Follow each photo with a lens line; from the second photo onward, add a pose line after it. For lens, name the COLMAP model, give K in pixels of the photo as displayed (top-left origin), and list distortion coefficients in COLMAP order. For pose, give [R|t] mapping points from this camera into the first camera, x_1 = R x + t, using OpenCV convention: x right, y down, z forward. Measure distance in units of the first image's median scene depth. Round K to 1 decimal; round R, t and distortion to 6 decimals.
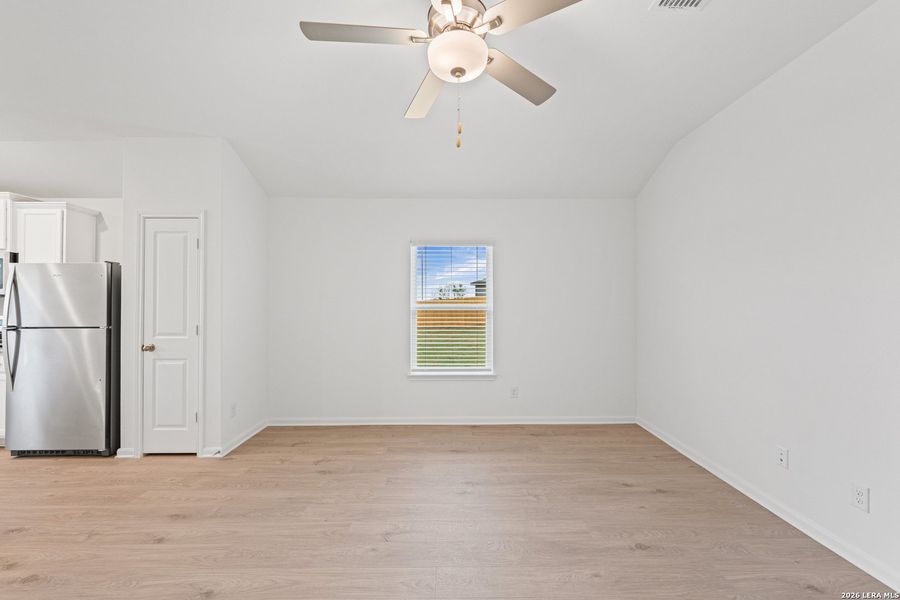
lens RADIAL K [[360.6, 0, 453.5], [0, 360.6, 298.0], [0, 0, 1]] dist [-0.000938, -0.000303]
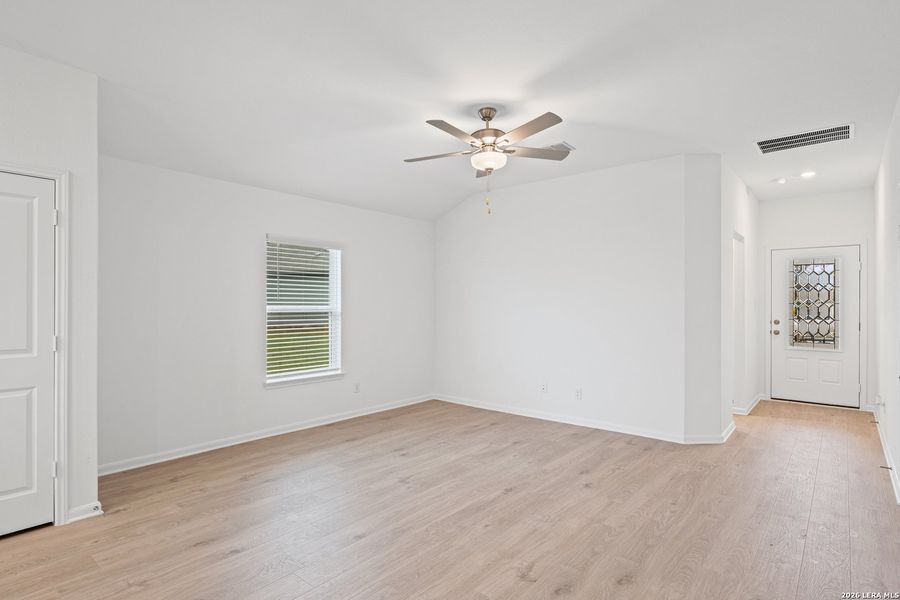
lens RADIAL K [[467.2, 0, 452.3], [0, 467.2, 304.6], [0, 0, 1]] dist [-0.000991, 0.000042]
pose [[0.651498, 0.001651, 0.758648, -0.863685], [-0.012965, 0.999876, 0.008957, -0.003018], [-0.758539, -0.015671, 0.651439, -0.150768]]
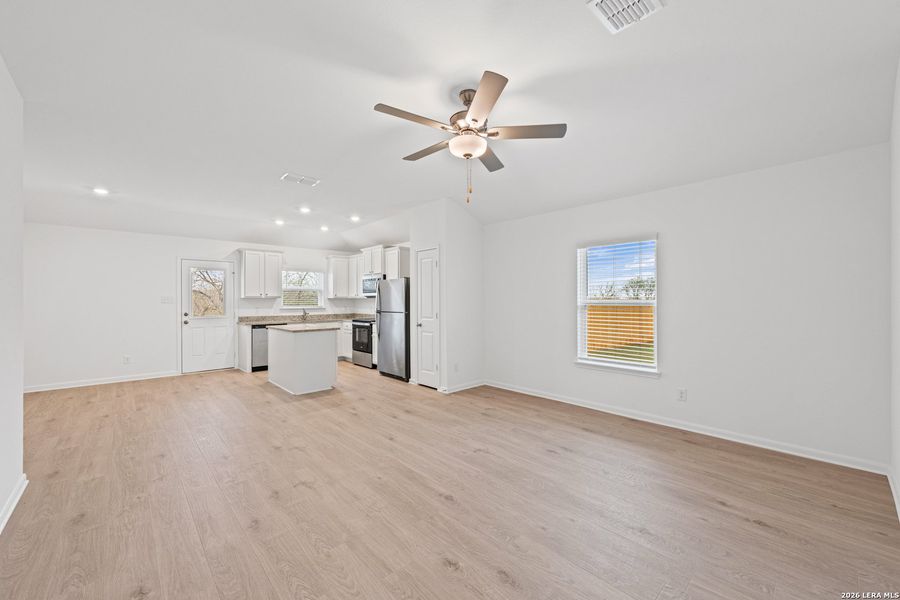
lens RADIAL K [[360.6, 0, 453.5], [0, 360.6, 298.0], [0, 0, 1]] dist [-0.000938, -0.000303]
pose [[0.670371, -0.005404, -0.742006, 0.565860], [0.014499, 0.999878, 0.005817, -0.001533], [0.741884, -0.014658, 0.670368, -0.063976]]
